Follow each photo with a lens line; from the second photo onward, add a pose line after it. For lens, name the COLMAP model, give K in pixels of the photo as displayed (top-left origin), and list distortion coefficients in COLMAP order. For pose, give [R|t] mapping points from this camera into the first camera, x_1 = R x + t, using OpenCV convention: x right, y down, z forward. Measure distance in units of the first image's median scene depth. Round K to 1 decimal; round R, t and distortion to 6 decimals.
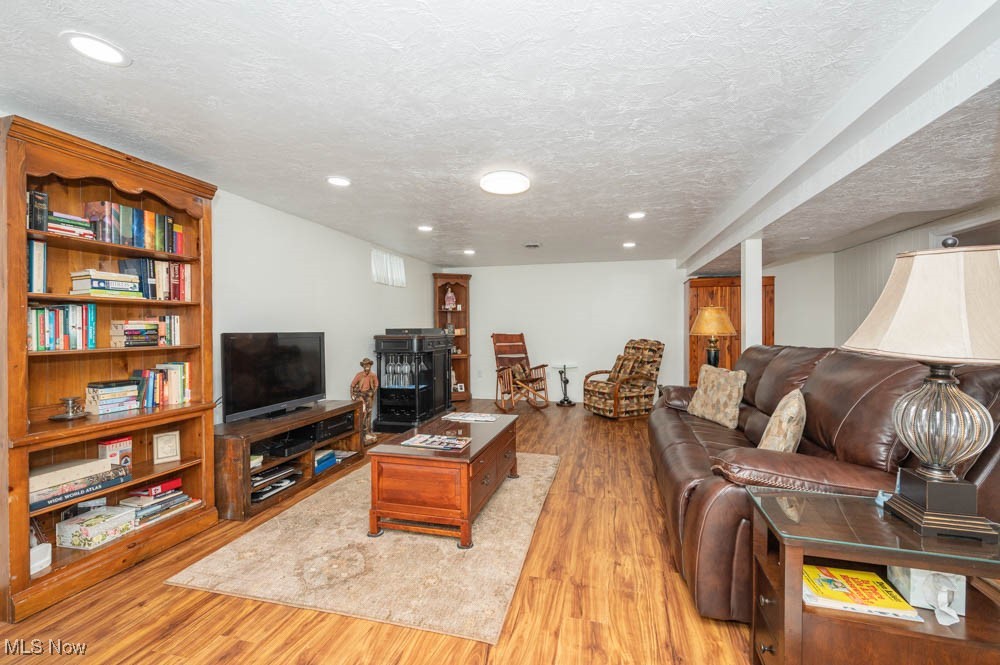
lens RADIAL K [[405.5, 0, 504.2], [0, 405.5, 332.3], [0, 0, 1]] dist [0.004479, -0.000005]
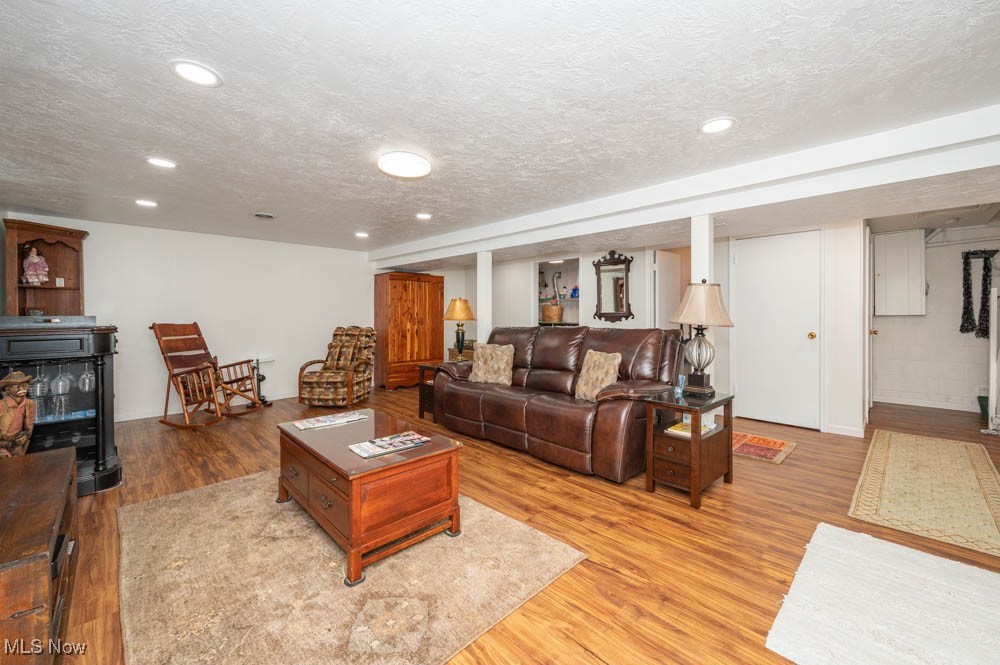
lens RADIAL K [[405.5, 0, 489.4], [0, 405.5, 318.7], [0, 0, 1]] dist [0.004479, -0.000005]
pose [[0.533852, -0.006717, 0.845551, -0.605702], [0.010712, 0.999942, 0.001180, 0.000478], [-0.845510, 0.008428, 0.533893, 0.266687]]
